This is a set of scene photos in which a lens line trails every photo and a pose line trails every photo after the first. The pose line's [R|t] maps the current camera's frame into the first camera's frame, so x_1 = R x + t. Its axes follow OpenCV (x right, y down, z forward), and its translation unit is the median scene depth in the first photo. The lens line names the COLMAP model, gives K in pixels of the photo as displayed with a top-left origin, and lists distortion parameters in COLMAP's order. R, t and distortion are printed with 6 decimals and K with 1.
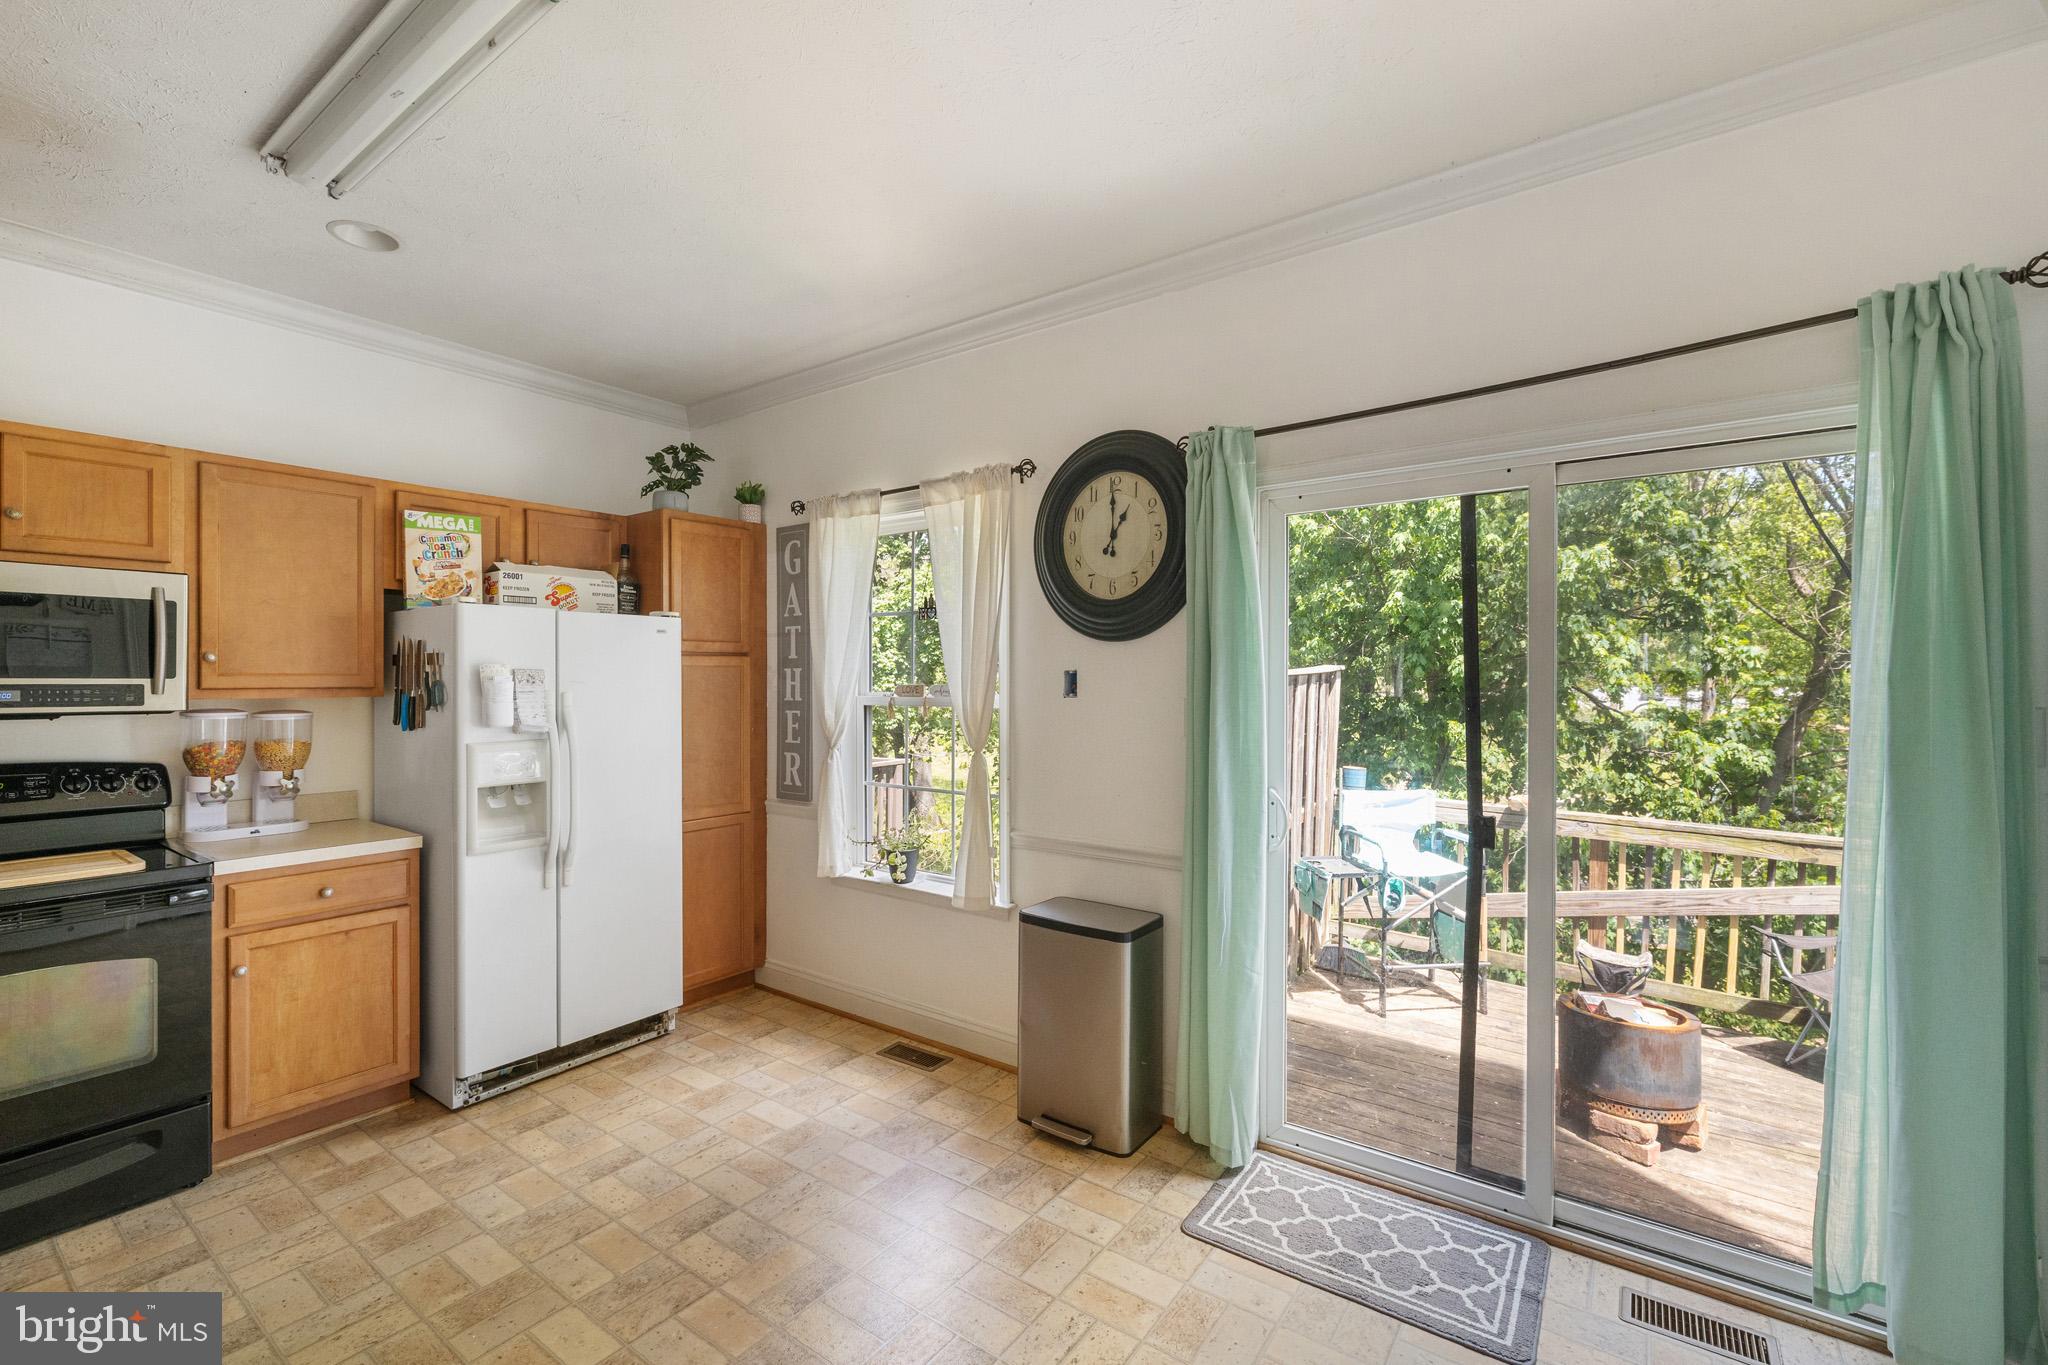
lens RADIAL K [[893.5, 0, 1044.4], [0, 893.5, 683.0], [0, 0, 1]] dist [-0.000009, 0.001511]
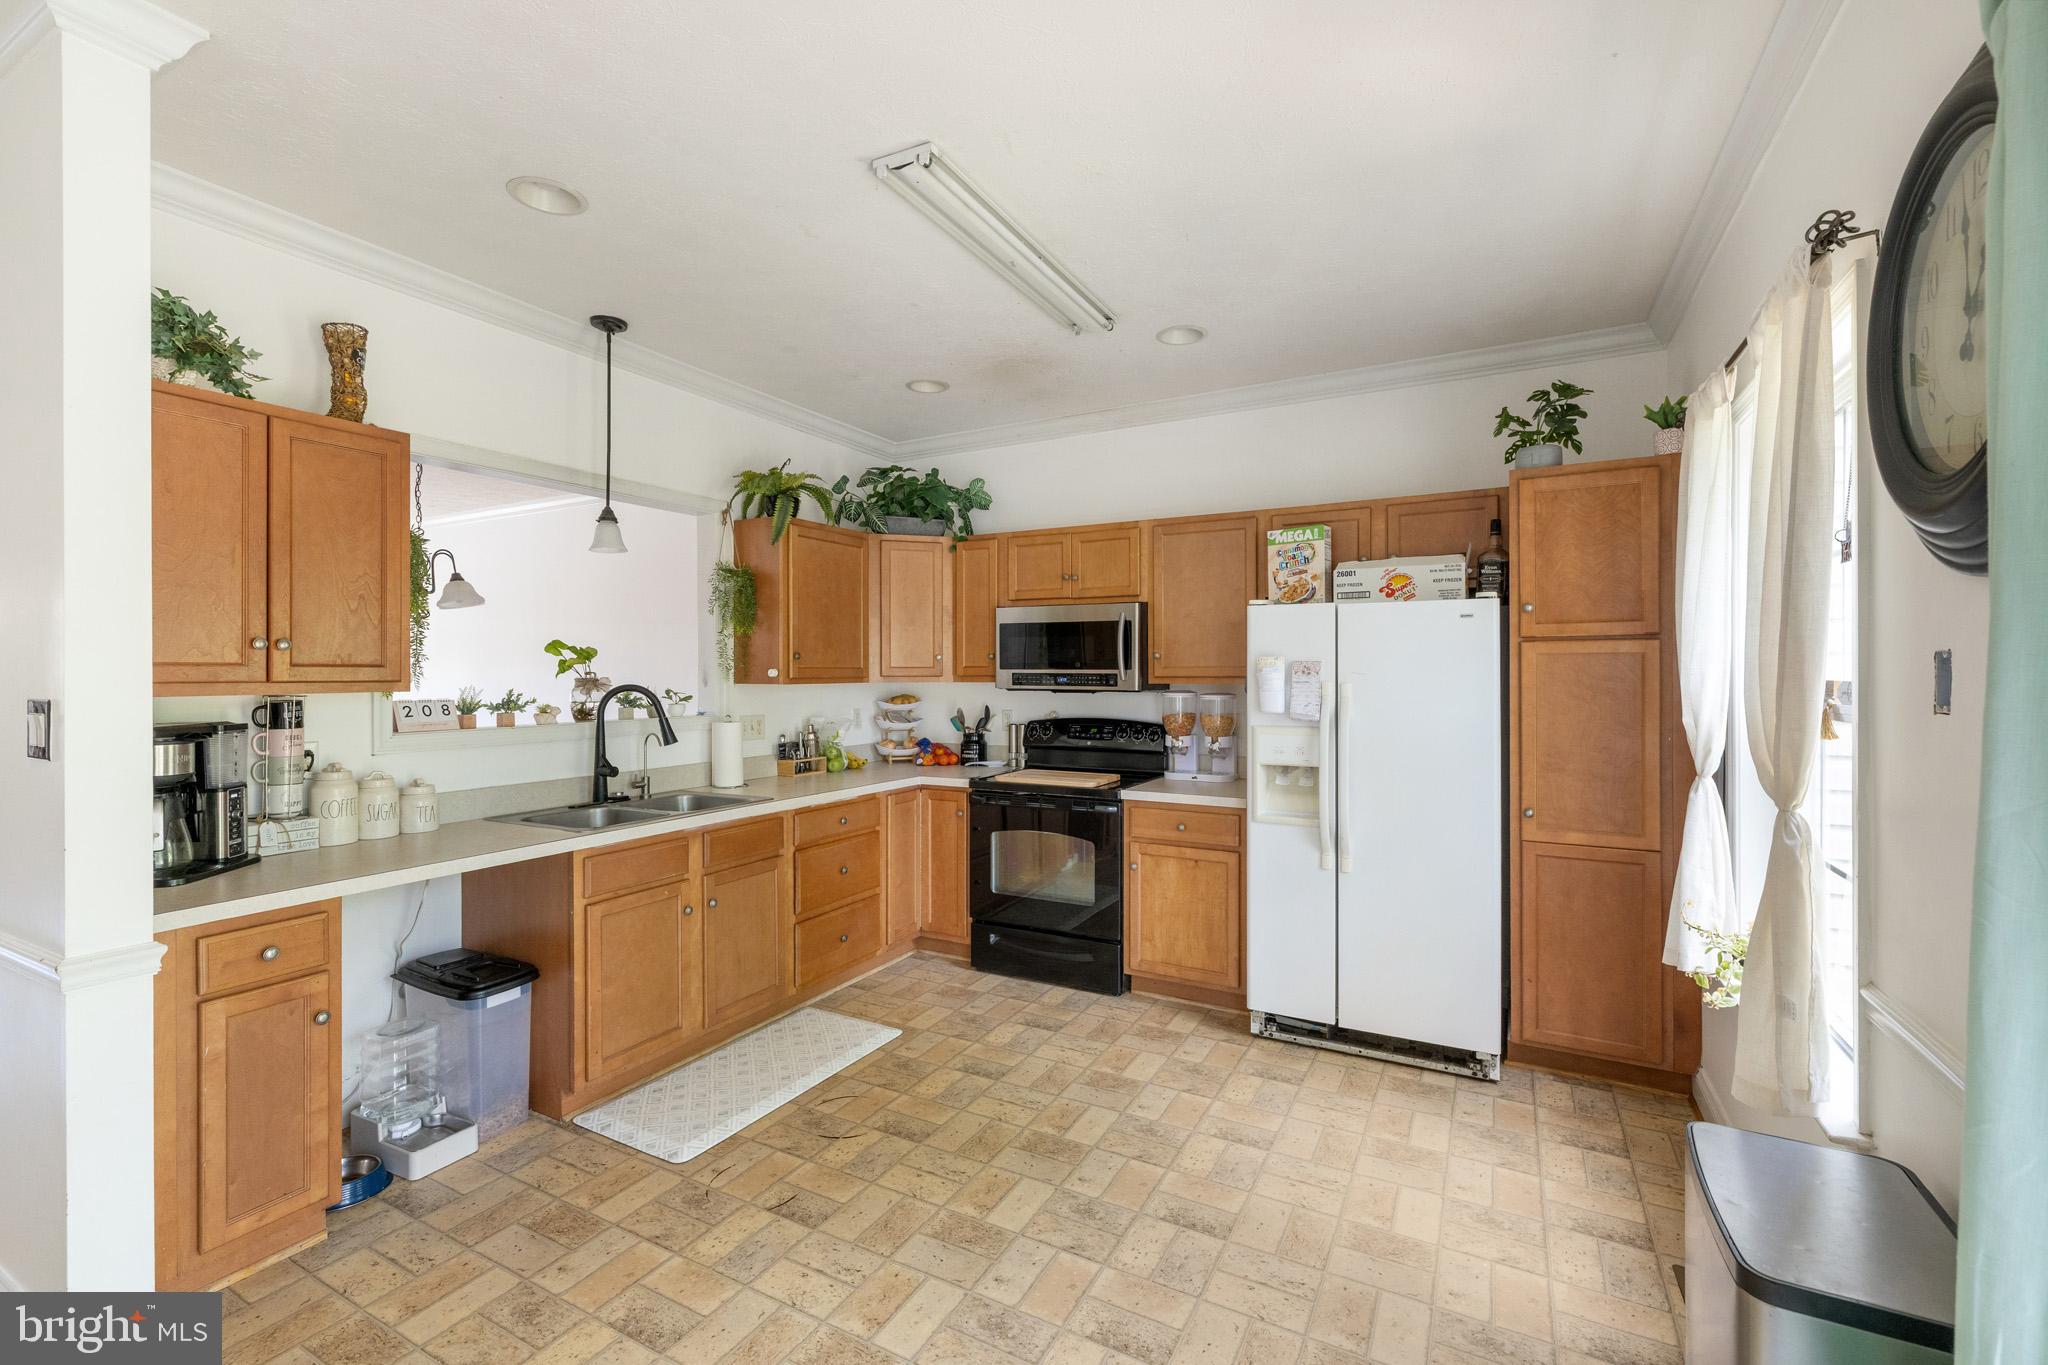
lens RADIAL K [[857.1, 0, 1039.2], [0, 857.1, 676.1], [0, 0, 1]] dist [0.015500, -0.000008]
pose [[0.123285, 0.007726, -0.992341, 0.411262], [-0.002651, 0.999969, 0.007456, -0.004120], [0.992368, 0.001712, 0.123301, 0.549114]]
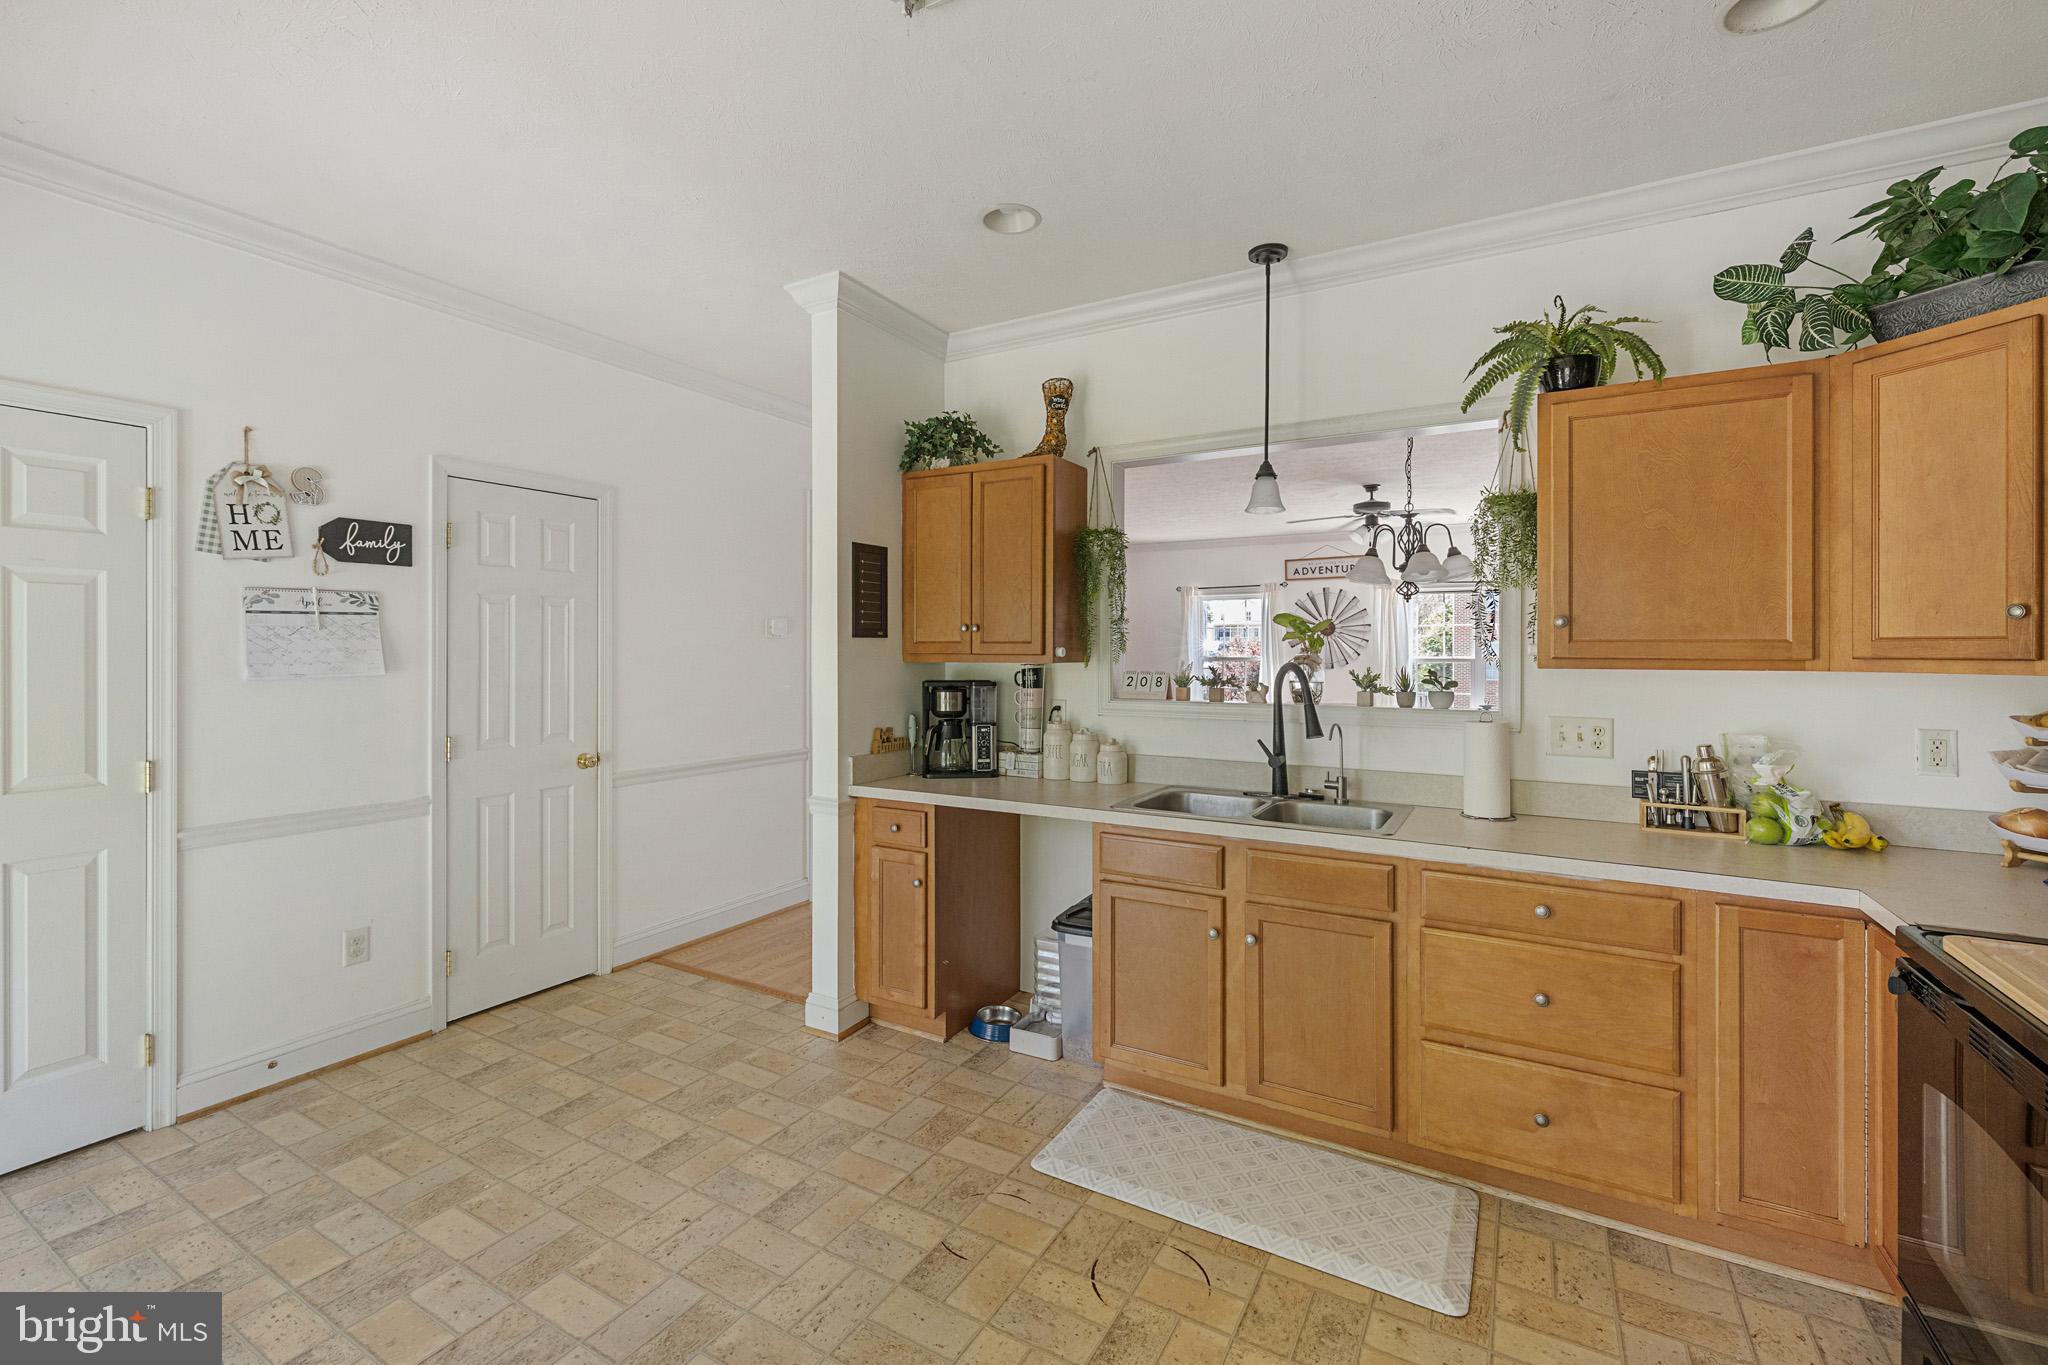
lens RADIAL K [[893.5, 0, 1015.6], [0, 893.5, 670.9], [0, 0, 1]] dist [-0.000009, 0.001511]
pose [[-0.996451, 0.000952, -0.084169, -0.937128], [-0.001540, 0.999562, 0.029542, -0.002814], [0.084160, 0.029567, -0.996014, 1.512824]]
